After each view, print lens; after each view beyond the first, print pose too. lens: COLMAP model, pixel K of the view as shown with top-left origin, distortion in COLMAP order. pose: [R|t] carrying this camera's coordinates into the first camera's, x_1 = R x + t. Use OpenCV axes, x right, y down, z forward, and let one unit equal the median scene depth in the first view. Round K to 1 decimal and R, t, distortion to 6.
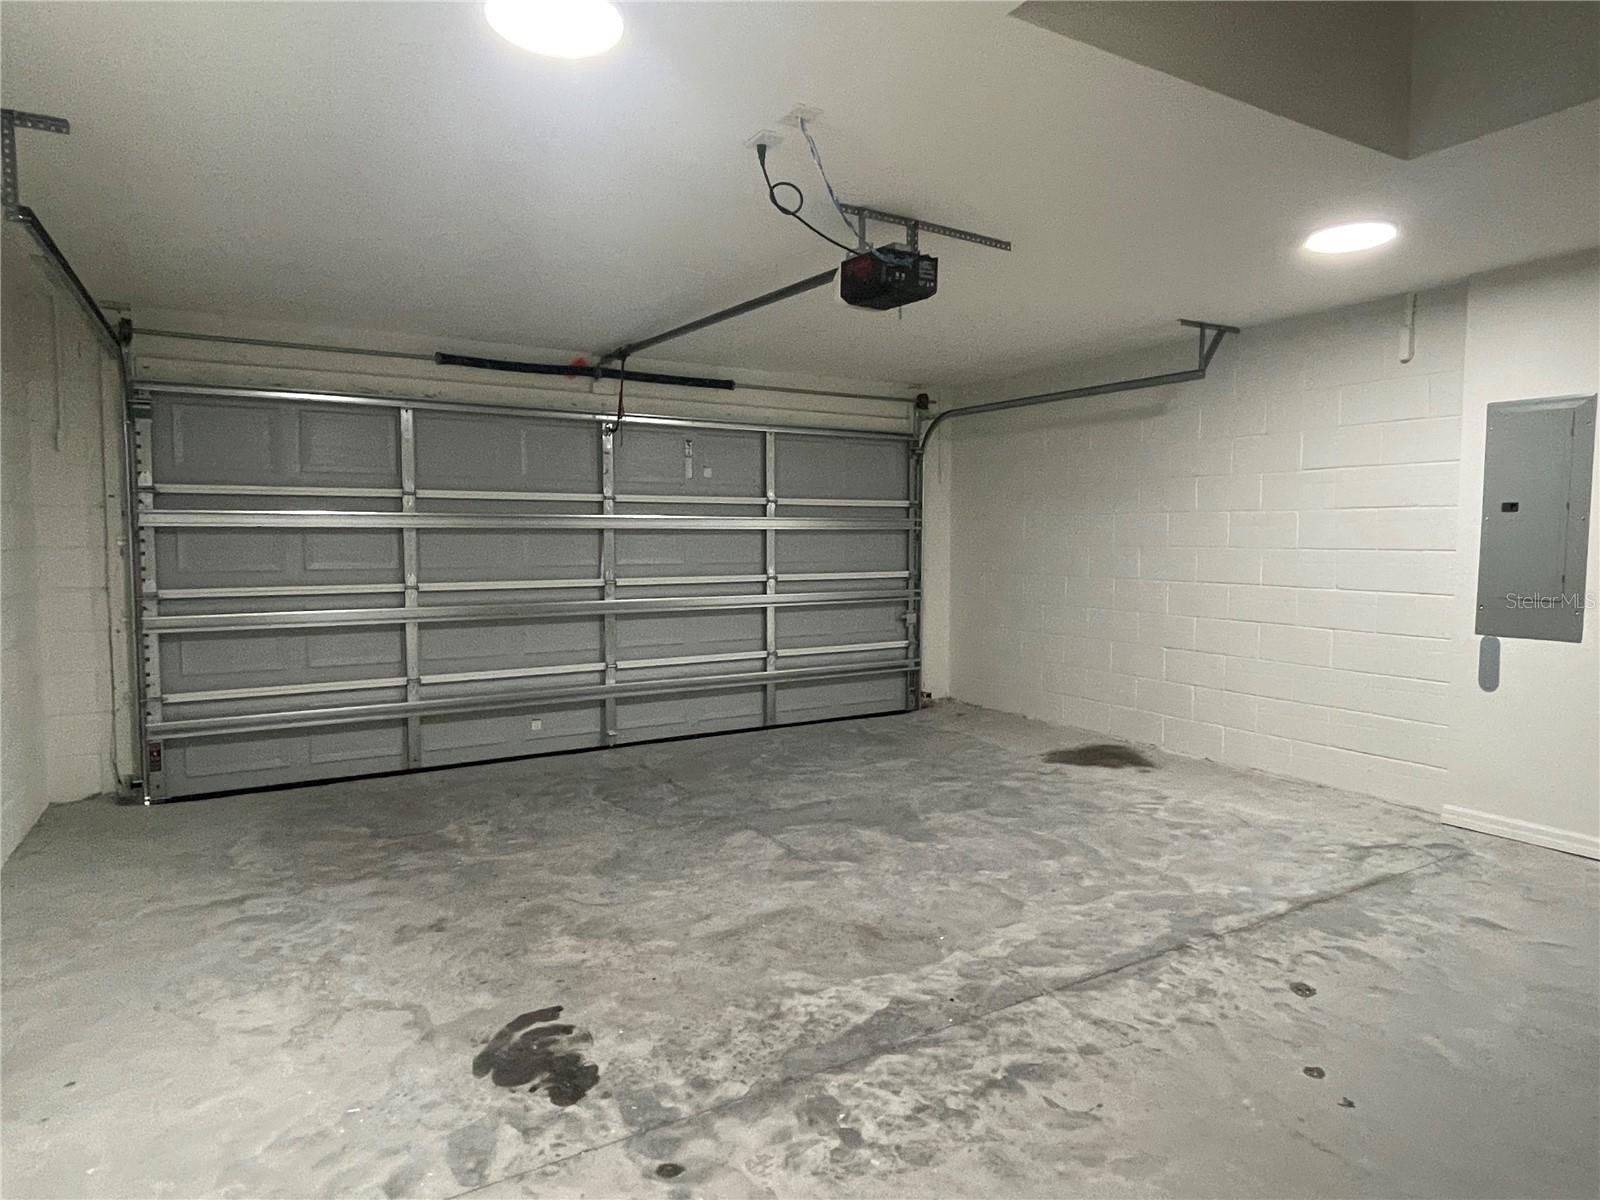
lens RADIAL K [[939.5, 0, 798.6], [0, 939.5, 594.6], [0, 0, 1]] dist [0.004471, -0.011629]
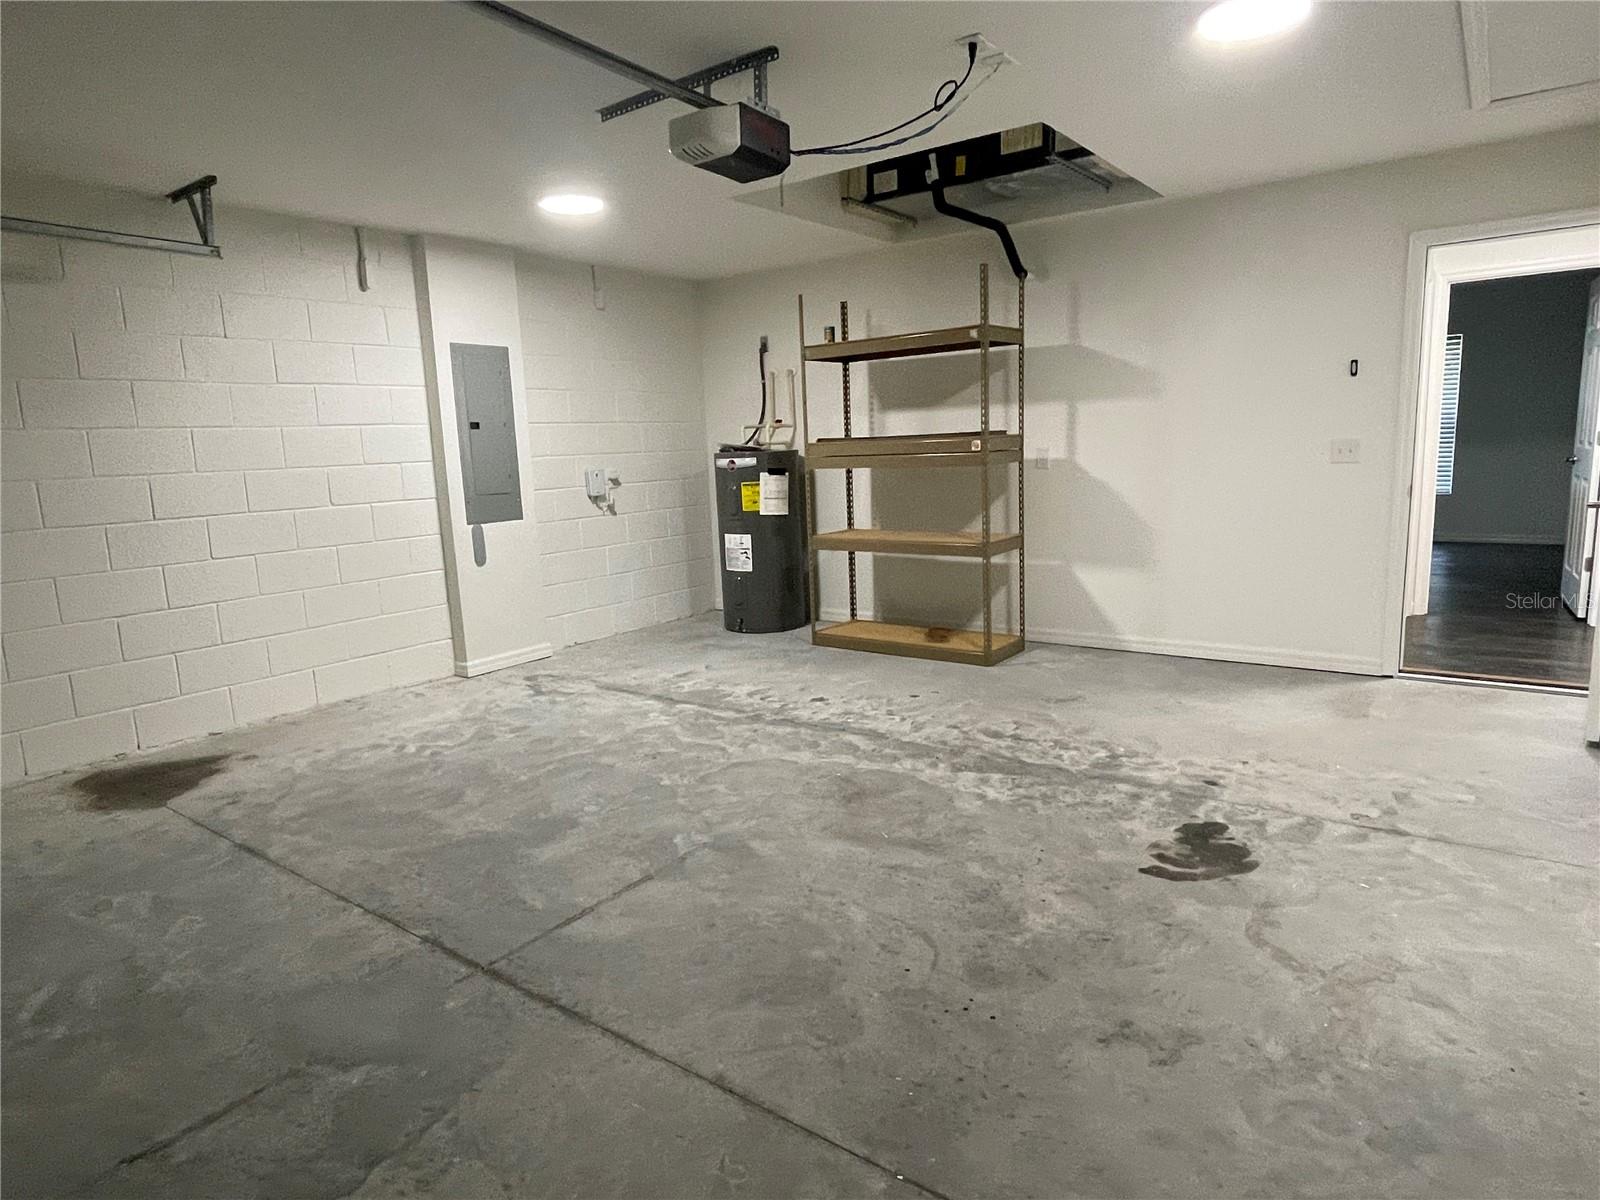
lens RADIAL K [[939.5, 0, 798.6], [0, 939.5, 594.6], [0, 0, 1]] dist [0.004471, -0.011629]
pose [[-0.385831, -0.134457, 0.912719, -0.959127], [0.101075, 0.977207, 0.186684, -0.088166], [-0.917016, 0.164281, -0.363446, 1.578174]]
